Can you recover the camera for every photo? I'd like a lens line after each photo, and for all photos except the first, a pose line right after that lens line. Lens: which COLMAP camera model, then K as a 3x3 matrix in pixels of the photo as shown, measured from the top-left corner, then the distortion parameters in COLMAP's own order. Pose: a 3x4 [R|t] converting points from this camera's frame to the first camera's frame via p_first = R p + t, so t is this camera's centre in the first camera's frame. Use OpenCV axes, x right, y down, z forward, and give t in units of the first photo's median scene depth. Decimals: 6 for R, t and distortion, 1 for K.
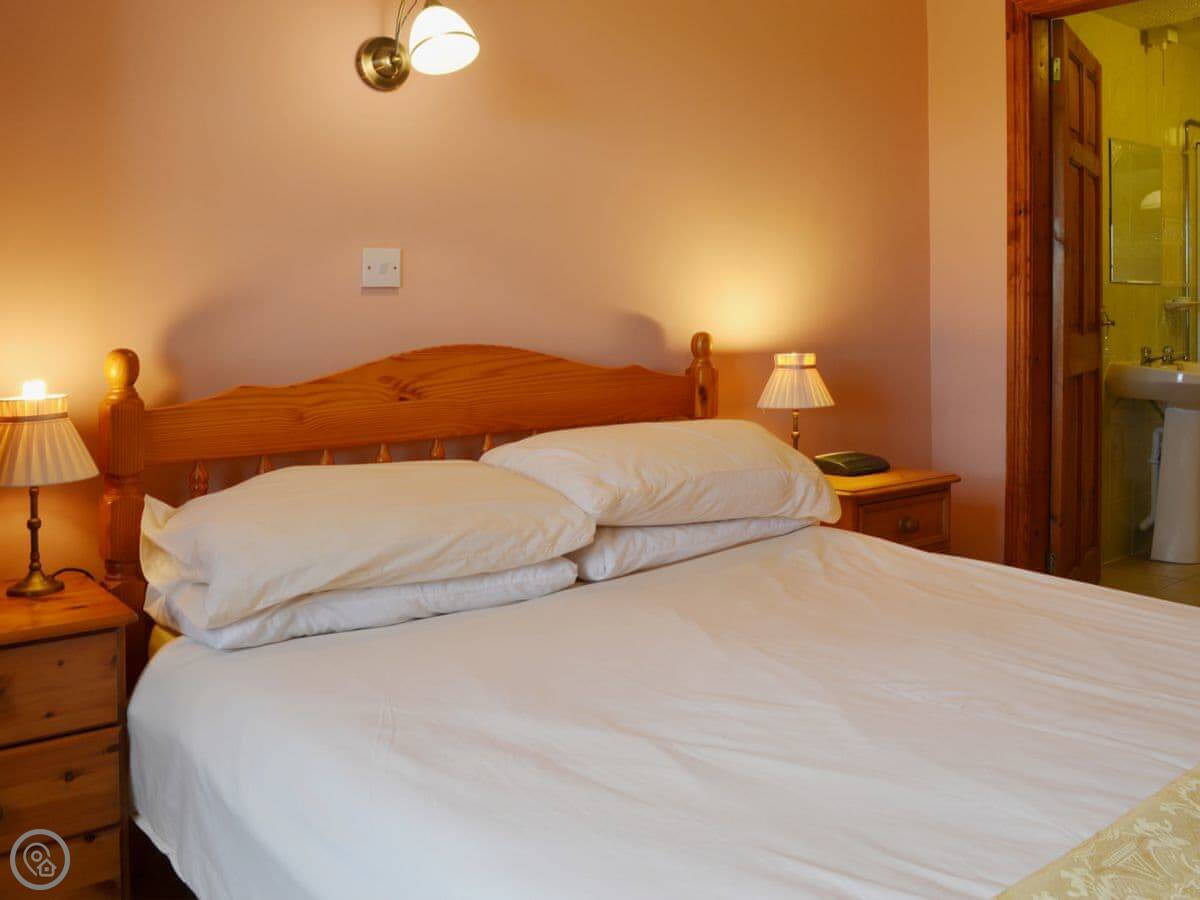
lens RADIAL K [[1109.2, 0, 601.3], [0, 1109.2, 401.3], [0, 0, 1]] dist [-0.061073, 0.008778]
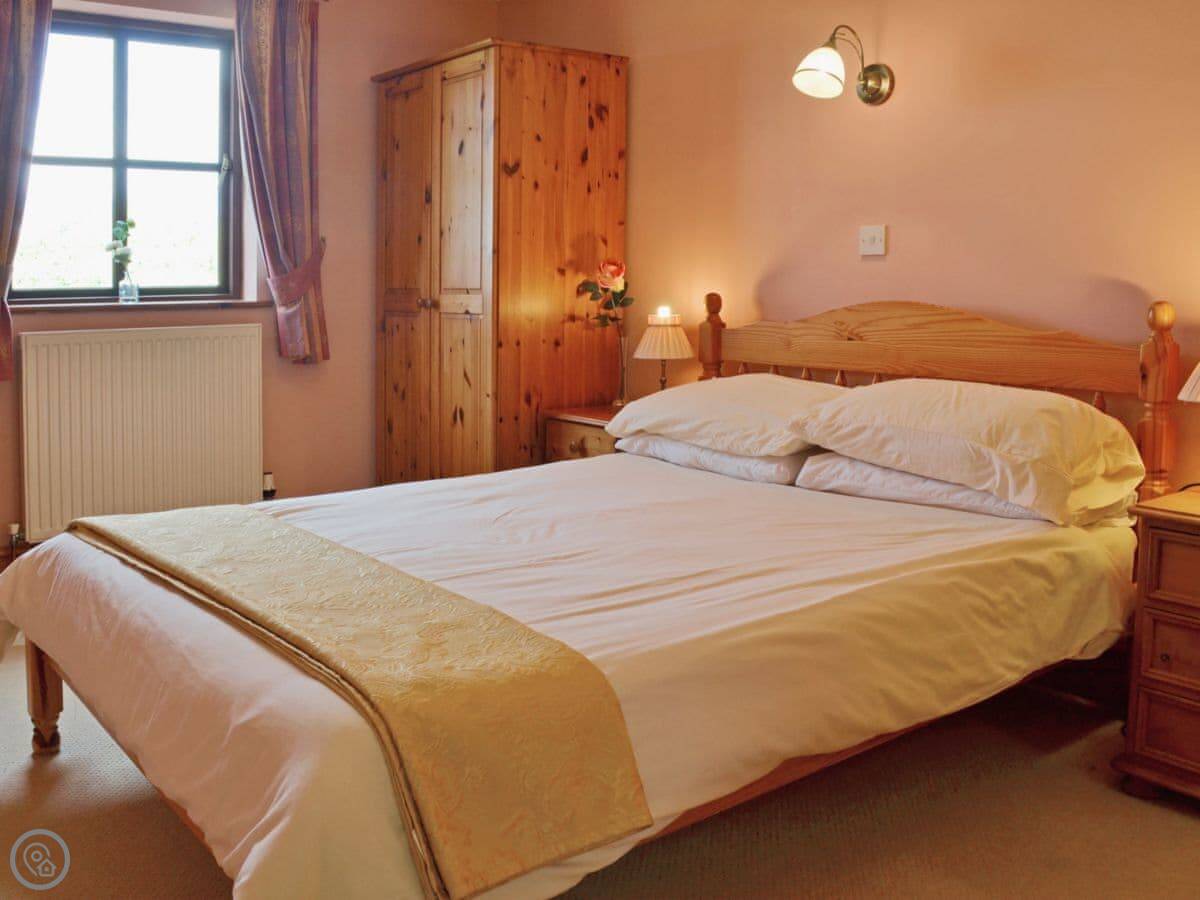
lens RADIAL K [[1109.2, 0, 601.3], [0, 1109.2, 401.3], [0, 0, 1]] dist [-0.061073, 0.008778]
pose [[0.017090, 0.130195, -0.991341, 1.163287], [-0.073572, 0.988962, 0.128615, -0.078315], [0.997143, 0.070737, 0.026480, 0.673020]]
